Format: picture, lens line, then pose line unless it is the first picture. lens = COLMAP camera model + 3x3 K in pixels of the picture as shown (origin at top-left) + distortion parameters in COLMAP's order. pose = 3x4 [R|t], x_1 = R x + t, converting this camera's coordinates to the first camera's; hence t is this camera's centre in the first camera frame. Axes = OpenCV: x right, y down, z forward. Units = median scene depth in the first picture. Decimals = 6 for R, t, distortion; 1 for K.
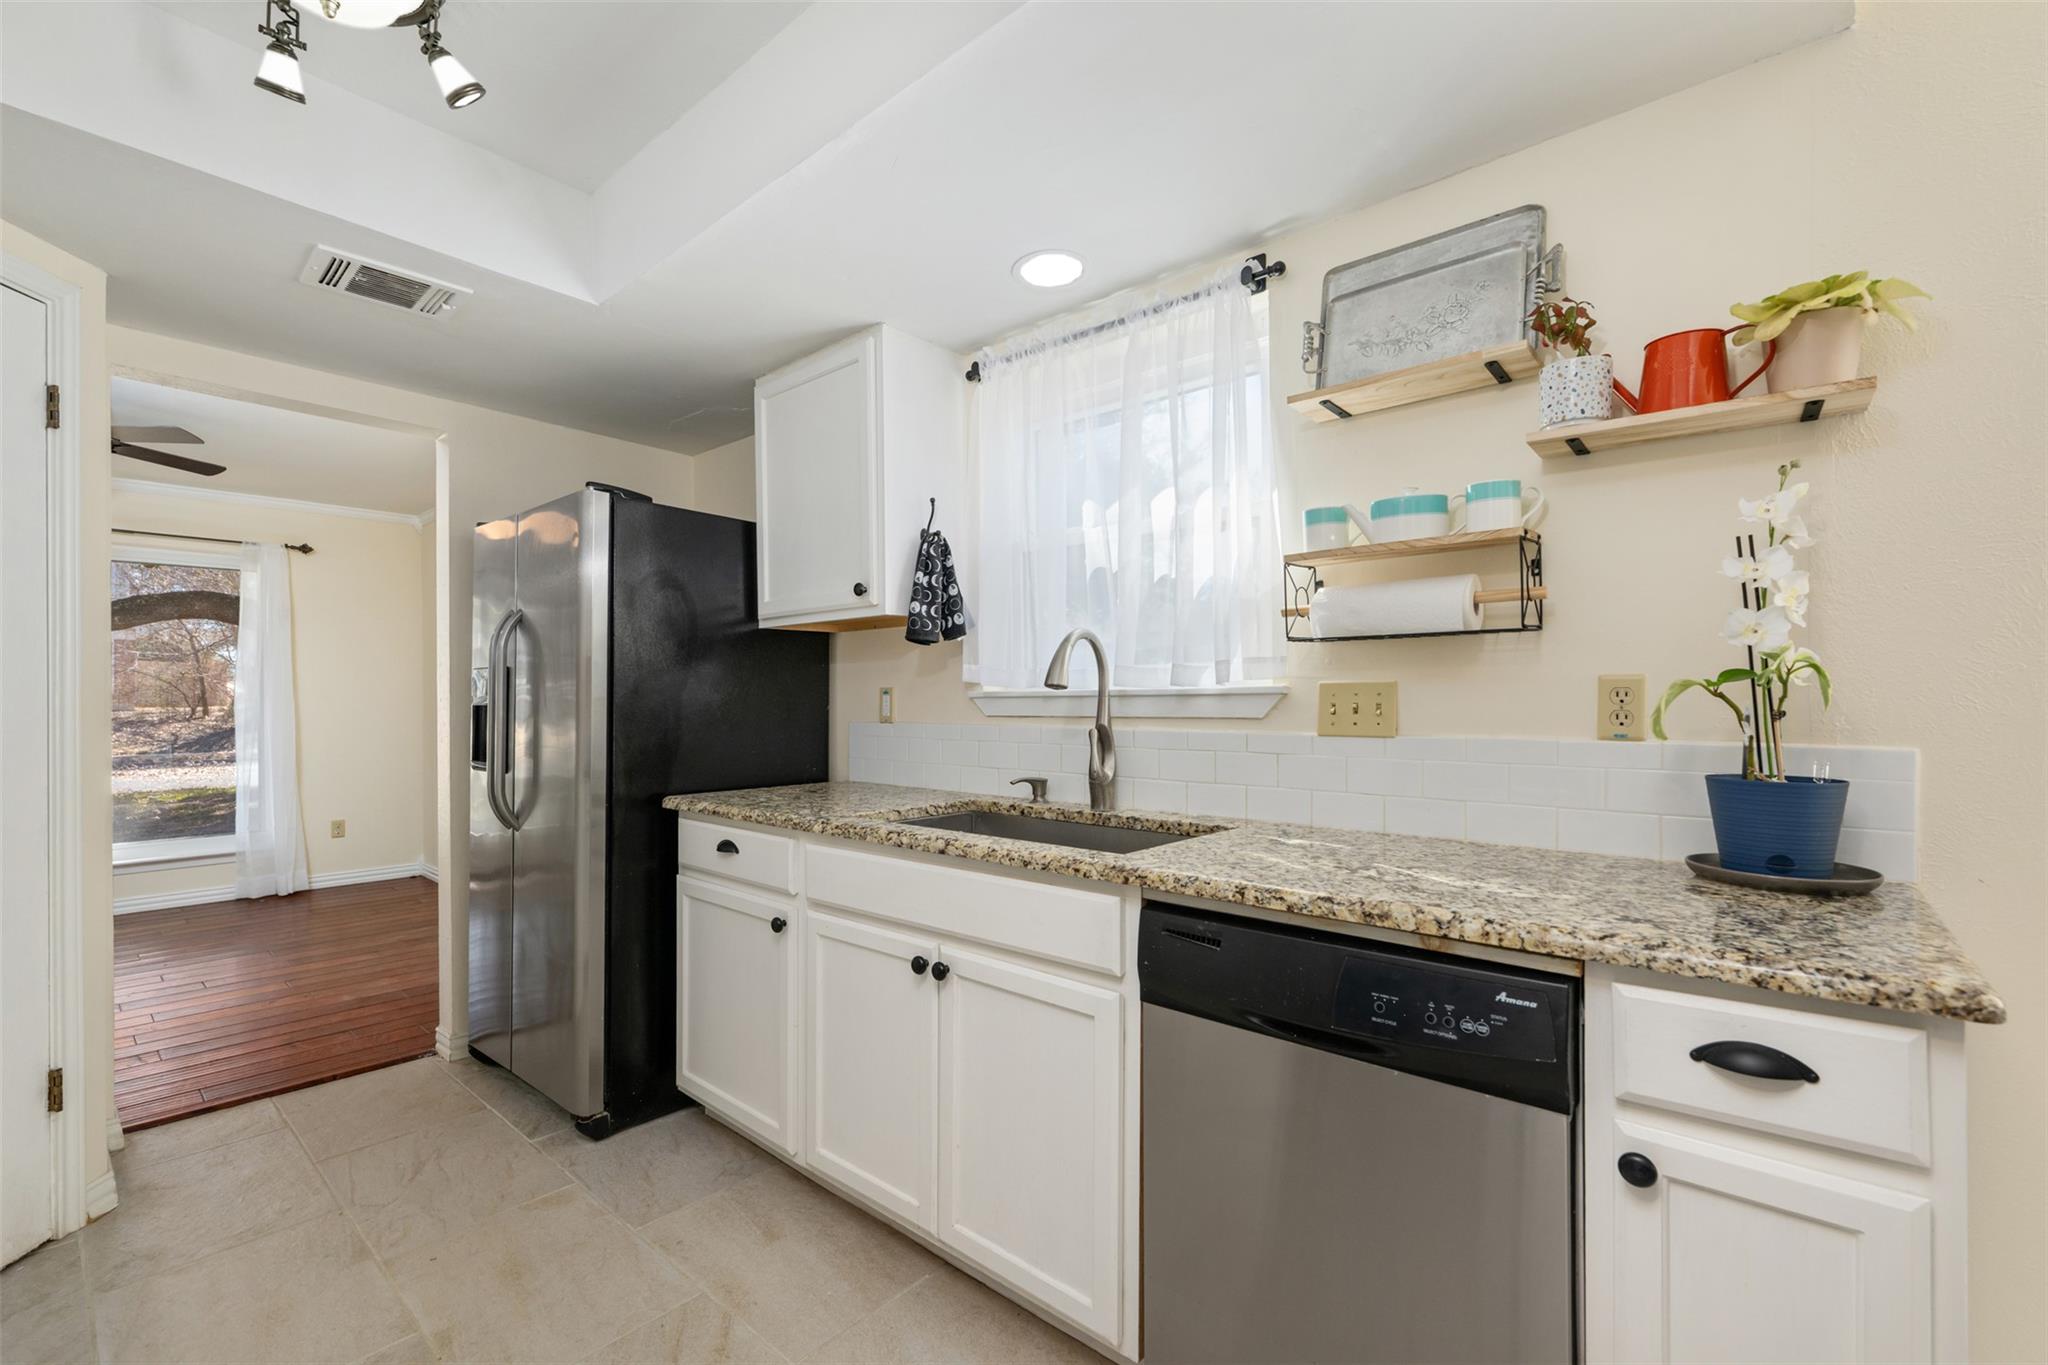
lens RADIAL K [[878.3, 0, 1026.2], [0, 878.3, 697.5], [0, 0, 1]] dist [-0.002661, 0.000868]
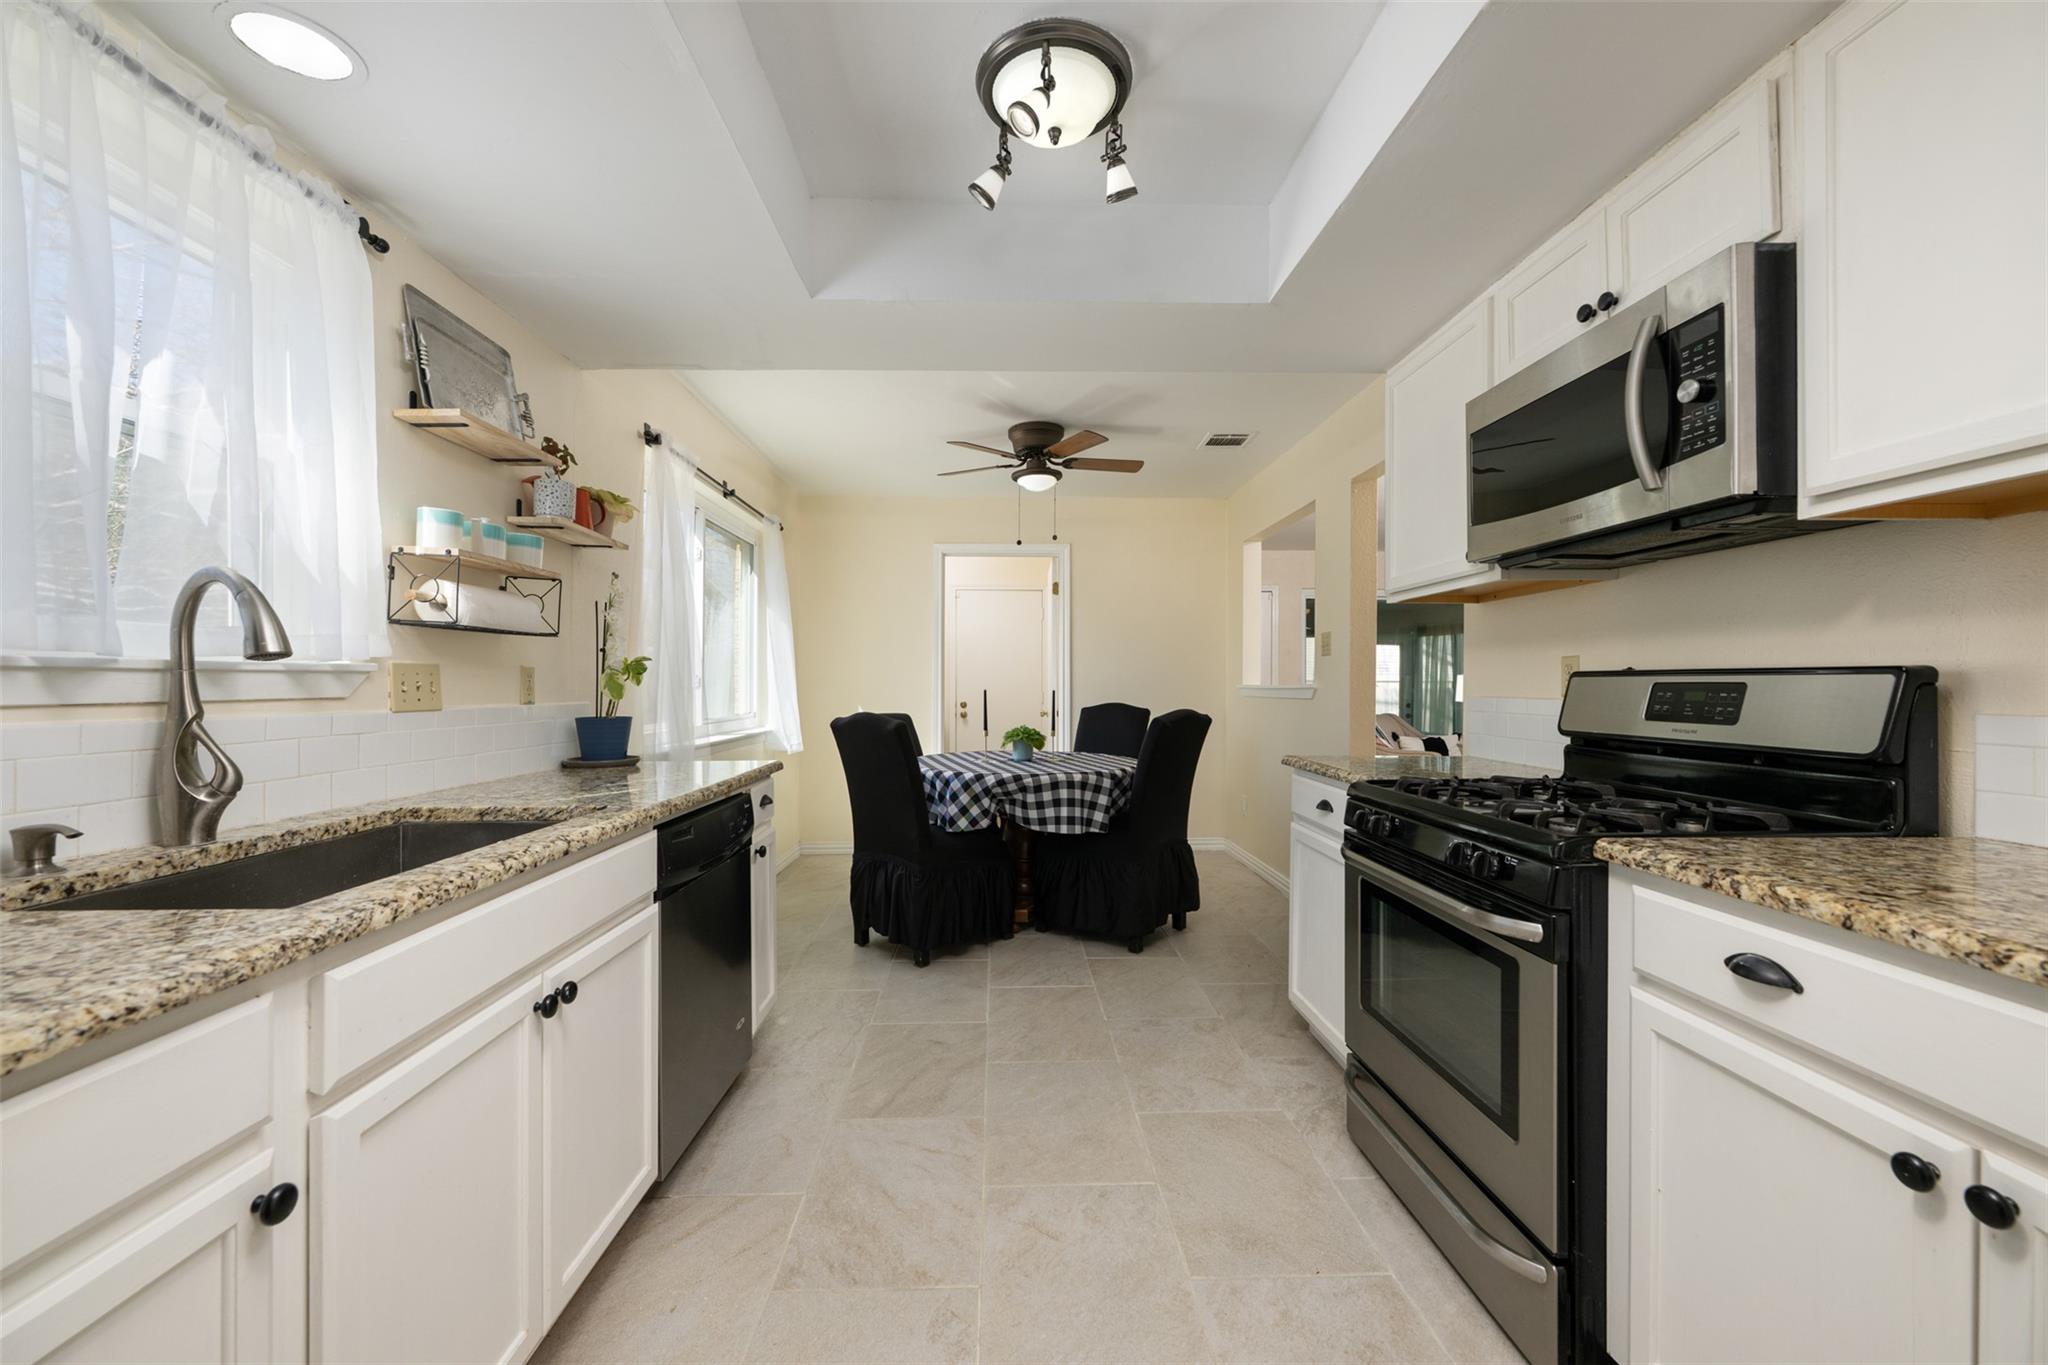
lens RADIAL K [[822.6, 0, 1022.6], [0, 822.6, 684.3], [0, 0, 1]] dist [-0.003233, 0.000289]
pose [[-0.676740, 0.000707, 0.736222, -0.869333], [-0.000779, 0.999998, -0.001676, 0.010694], [-0.736222, -0.001708, -0.676738, 1.065838]]
